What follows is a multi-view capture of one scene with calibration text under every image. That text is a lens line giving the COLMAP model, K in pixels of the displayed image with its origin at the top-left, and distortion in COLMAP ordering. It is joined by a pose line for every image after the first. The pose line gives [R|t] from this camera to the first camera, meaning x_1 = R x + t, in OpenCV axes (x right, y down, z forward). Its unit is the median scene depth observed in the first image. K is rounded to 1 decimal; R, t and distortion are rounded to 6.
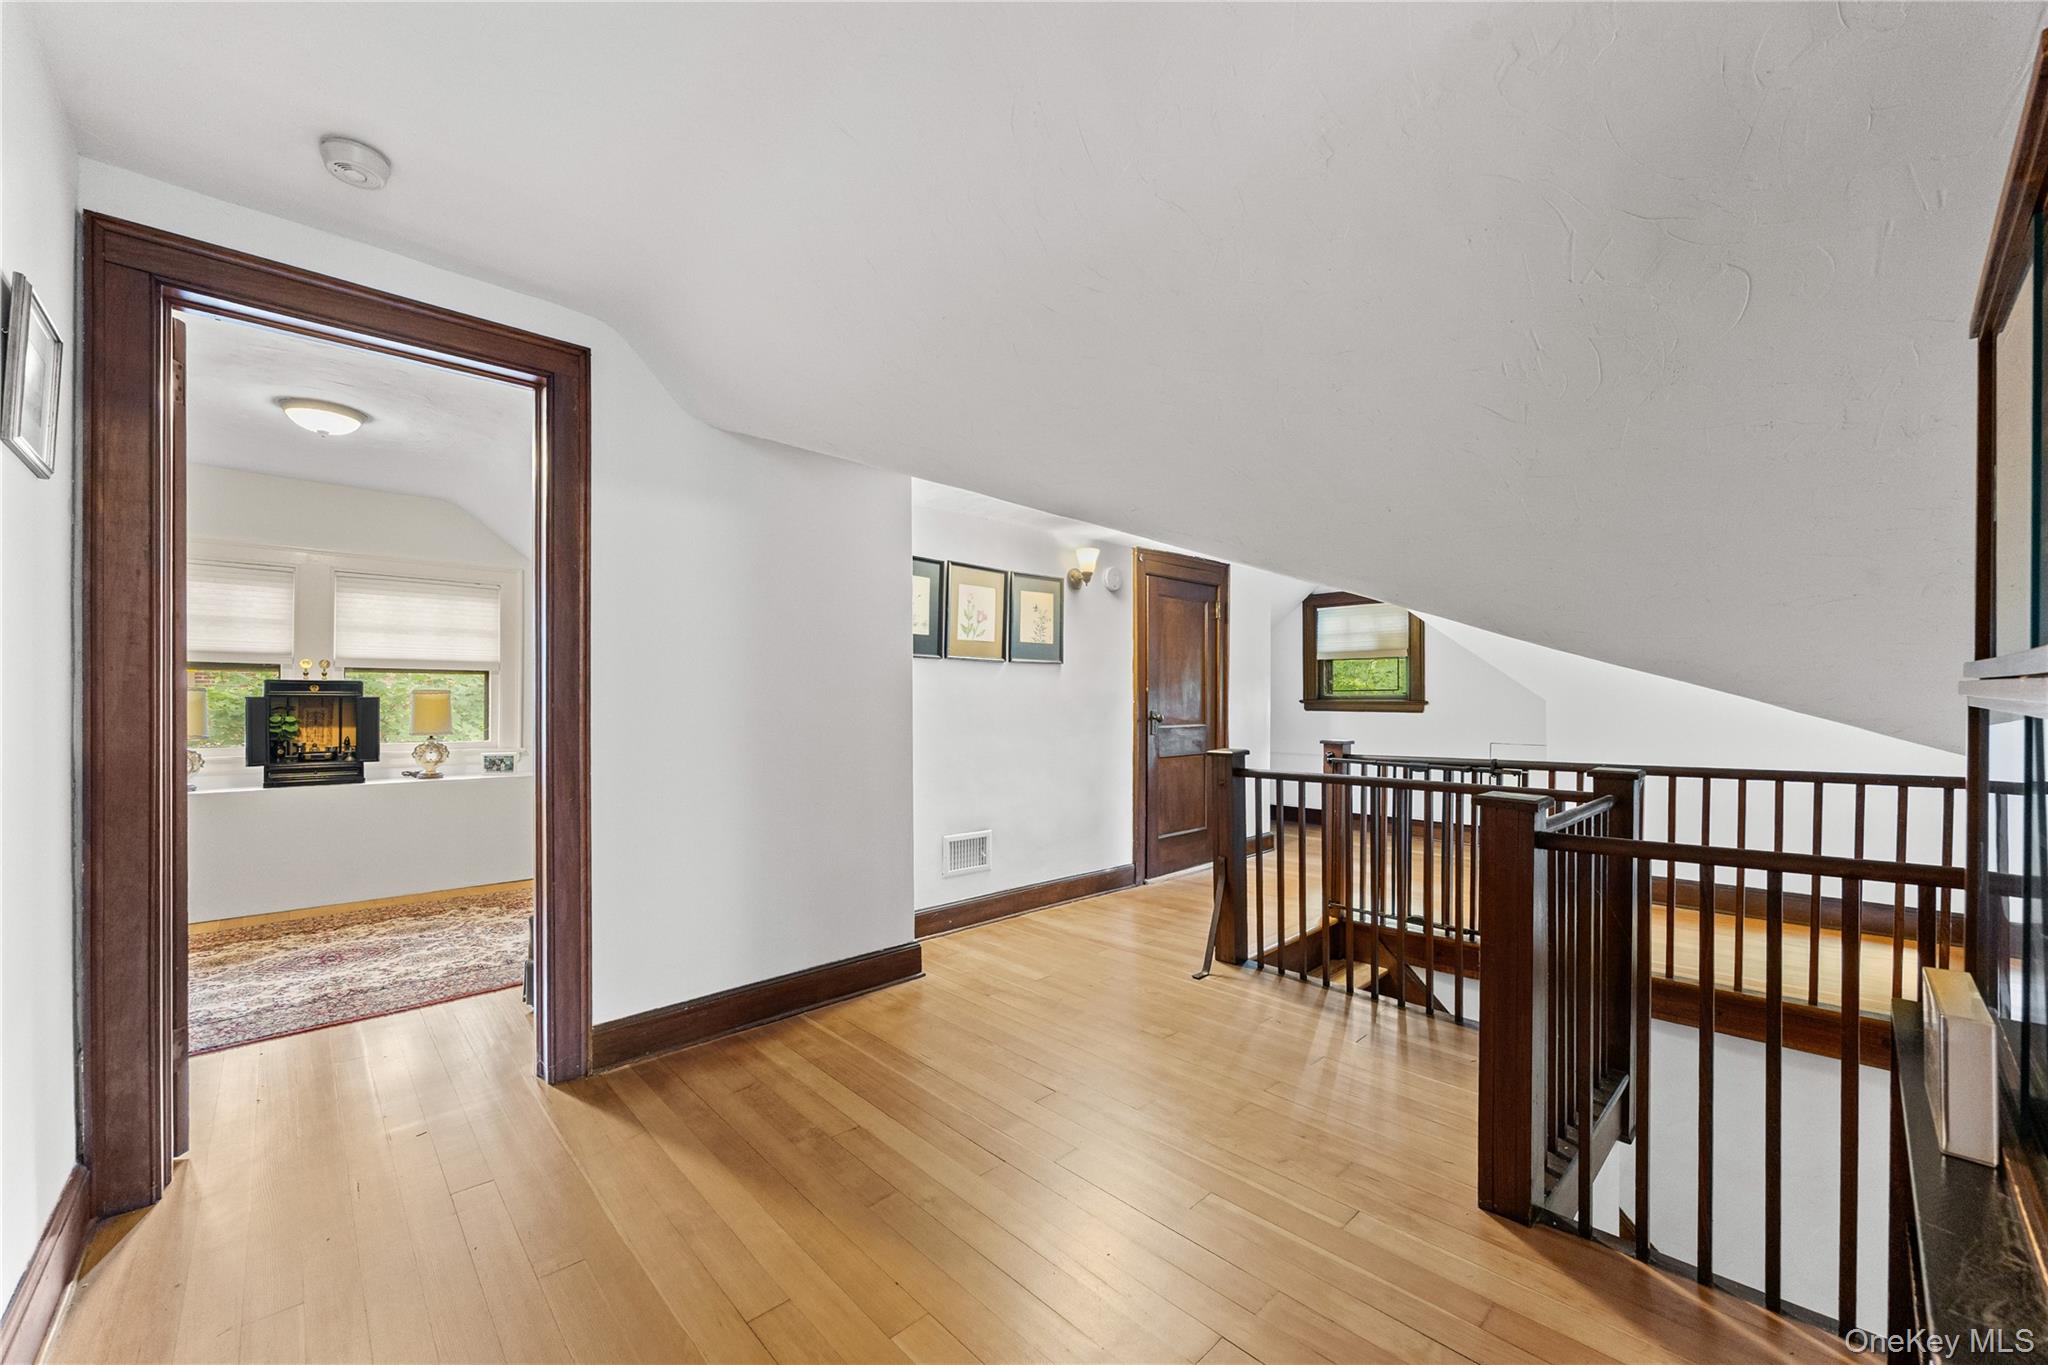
lens RADIAL K [[790.8, 0, 1013.9], [0, 790.8, 695.4], [0, 0, 1]] dist [-0.002195, 0.000269]
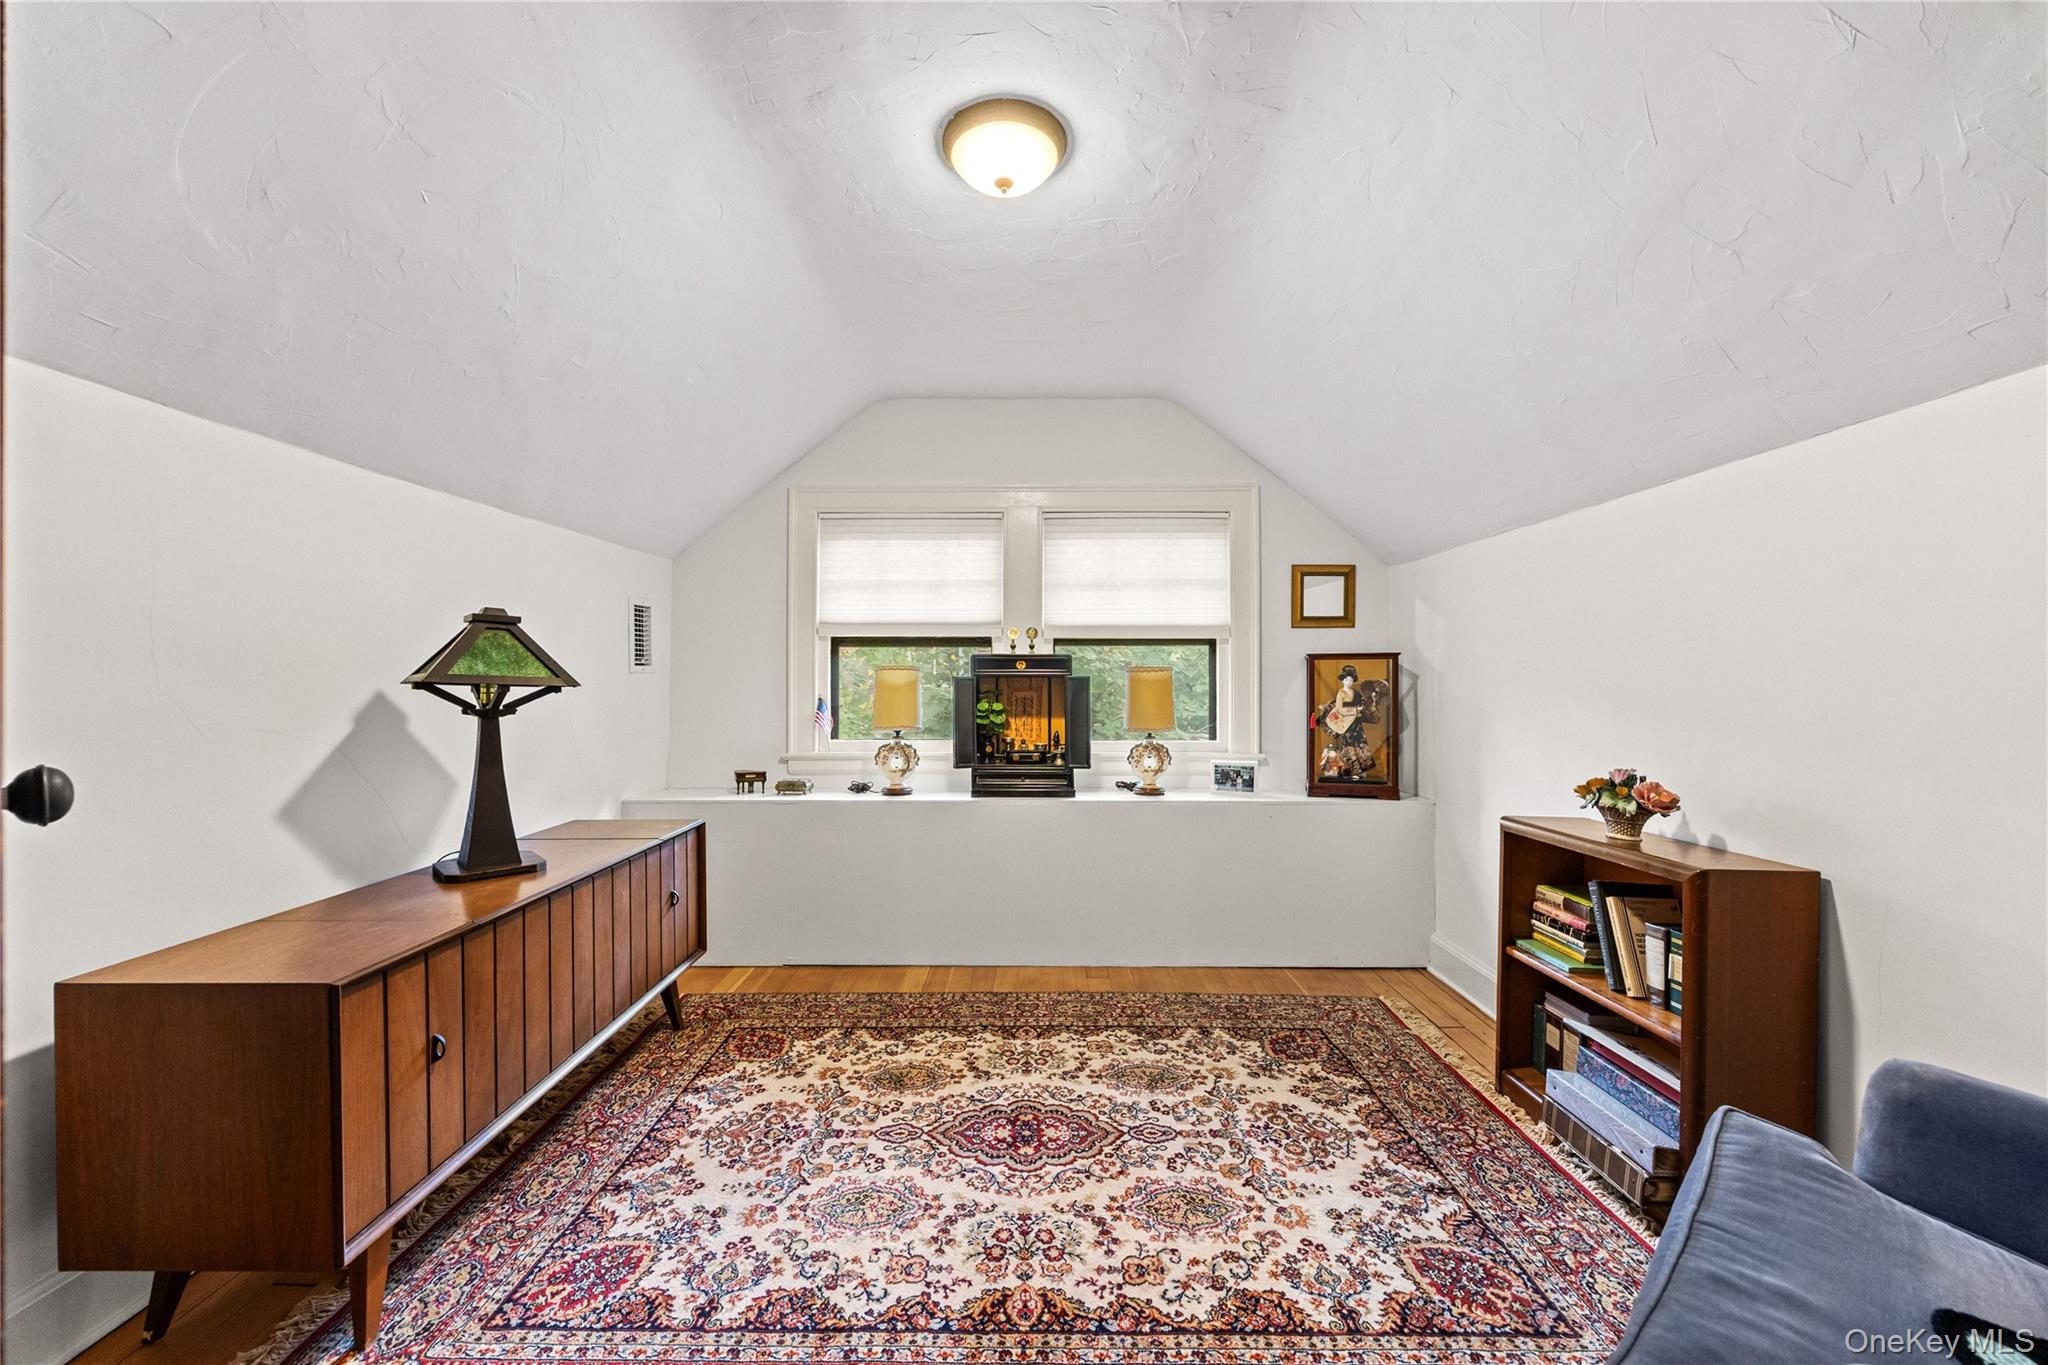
lens RADIAL K [[790.8, 0, 1024.4], [0, 790.8, 687.3], [0, 0, 1]] dist [-0.002195, 0.000269]
pose [[0.724082, -0.007477, -0.689674, -0.375164], [0.007956, 0.999965, -0.002488, 0.013449], [0.689668, -0.003685, 0.724116, 0.468141]]
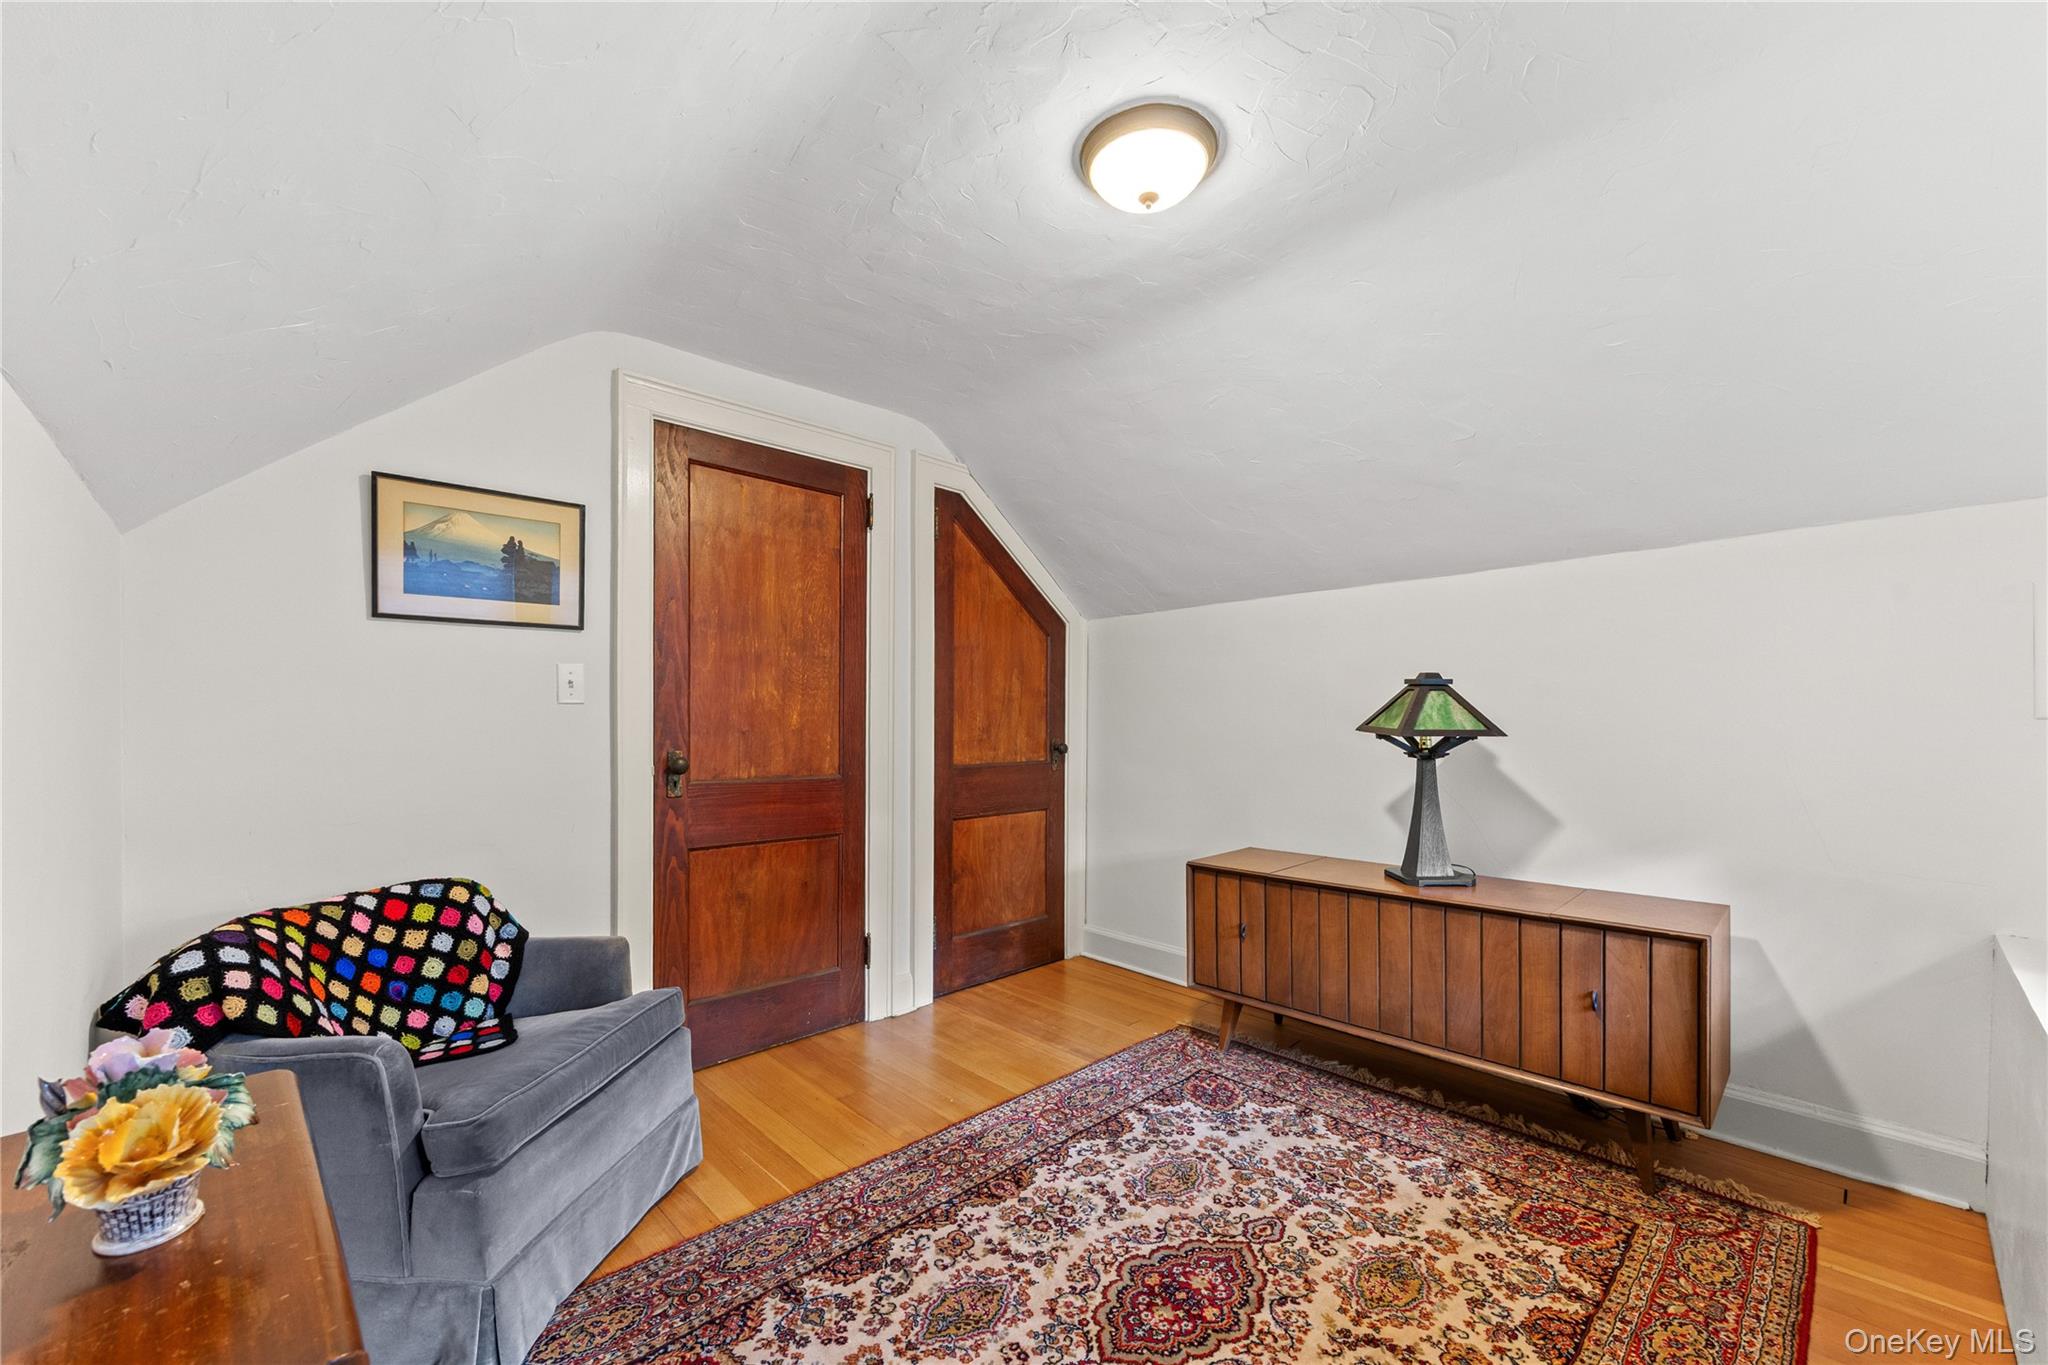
lens RADIAL K [[790.8, 0, 1018.6], [0, 790.8, 702.7], [0, 0, 1]] dist [-0.002195, 0.000269]
pose [[-0.999913, -0.003516, -0.012701, -0.600832], [-0.003324, 0.999881, -0.015081, -0.005471], [0.012753, -0.015037, -0.999806, 1.155295]]
